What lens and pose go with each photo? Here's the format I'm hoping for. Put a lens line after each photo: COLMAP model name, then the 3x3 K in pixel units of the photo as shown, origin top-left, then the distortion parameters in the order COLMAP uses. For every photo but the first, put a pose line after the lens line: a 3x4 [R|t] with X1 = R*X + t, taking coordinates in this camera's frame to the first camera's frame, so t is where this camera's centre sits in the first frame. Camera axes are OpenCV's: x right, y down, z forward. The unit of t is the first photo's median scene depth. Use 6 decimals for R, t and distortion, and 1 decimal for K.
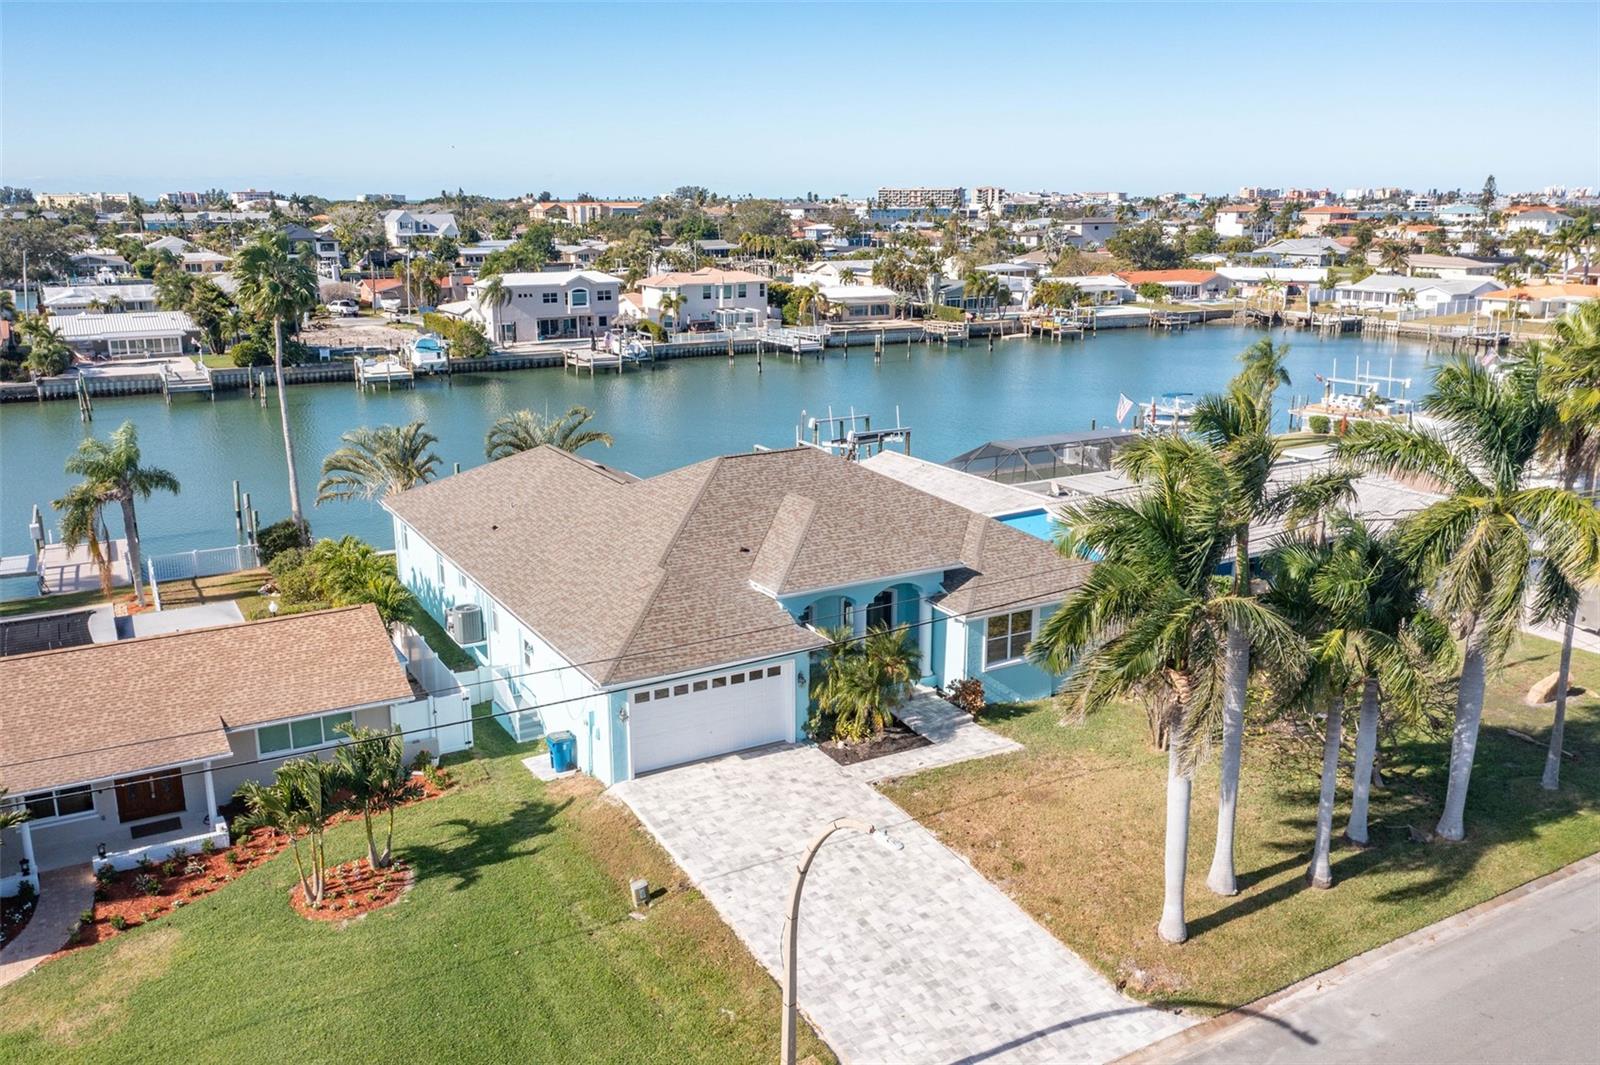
lens RADIAL K [[1298.4, 0, 800.0], [0, 1298.4, 532.5], [0, 0, 1]] dist [-0.008197, 0.002201]
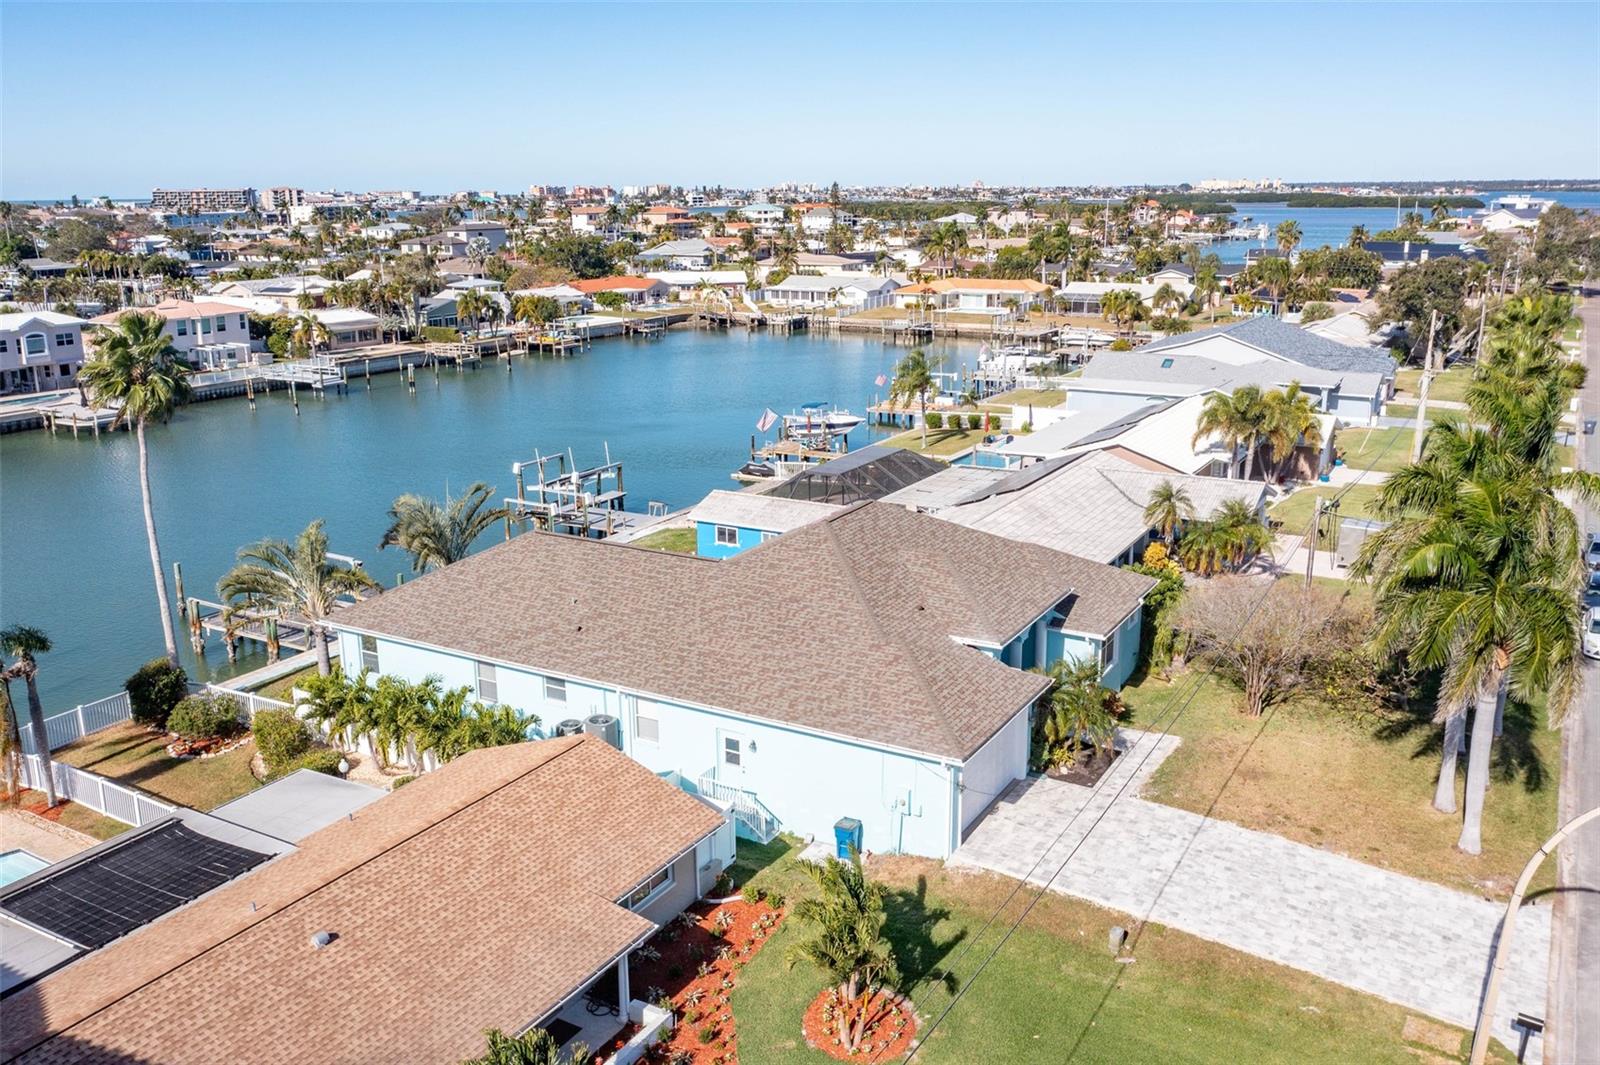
lens RADIAL K [[1303.3, 0, 796.8], [0, 1303.3, 537.7], [0, 0, 1]] dist [-0.015074, 0.004033]
pose [[0.865384, -0.134145, 0.482820, -0.168668], [0.131545, 0.990526, 0.039430, -0.026301], [-0.483535, 0.029391, 0.874831, 0.035931]]
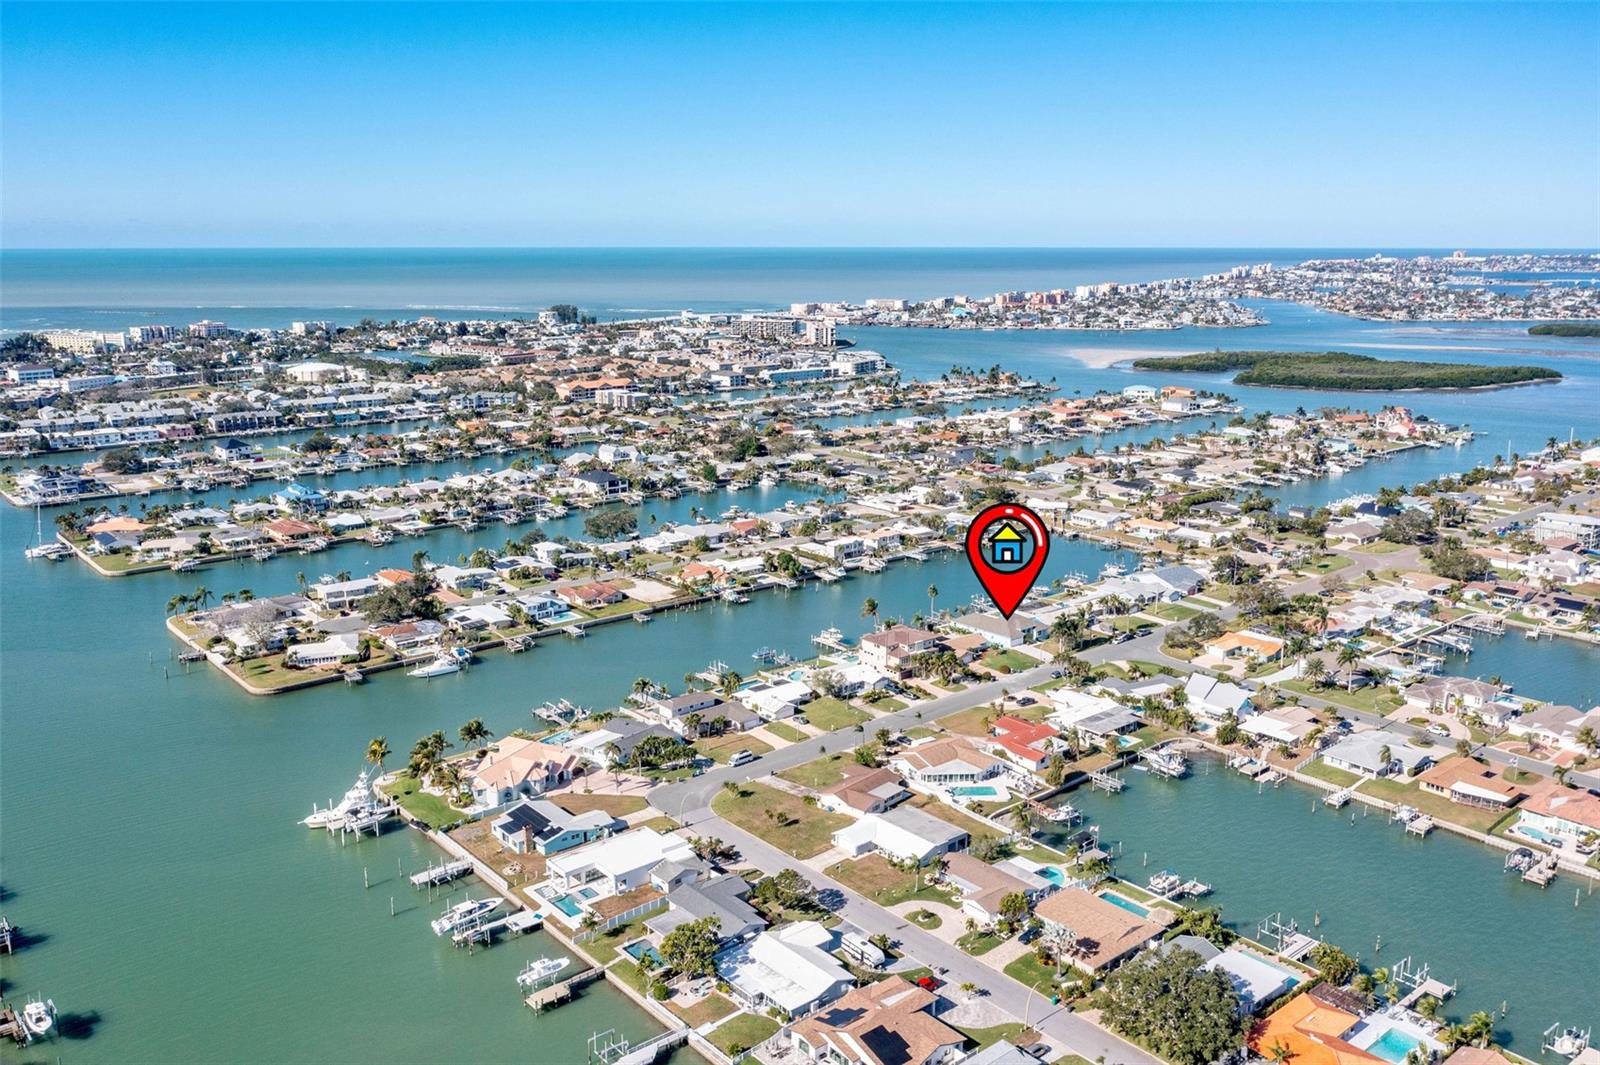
lens RADIAL K [[1279.2, 0, 800.0], [0, 1279.2, 532.5], [0, 0, 1]] dist [-0.010552, -0.003011]
pose [[0.984005, -0.037473, 0.174157, -0.895267], [0.042795, 0.998722, -0.026904, -0.135581], [-0.172926, 0.033927, 0.984350, -2.248393]]
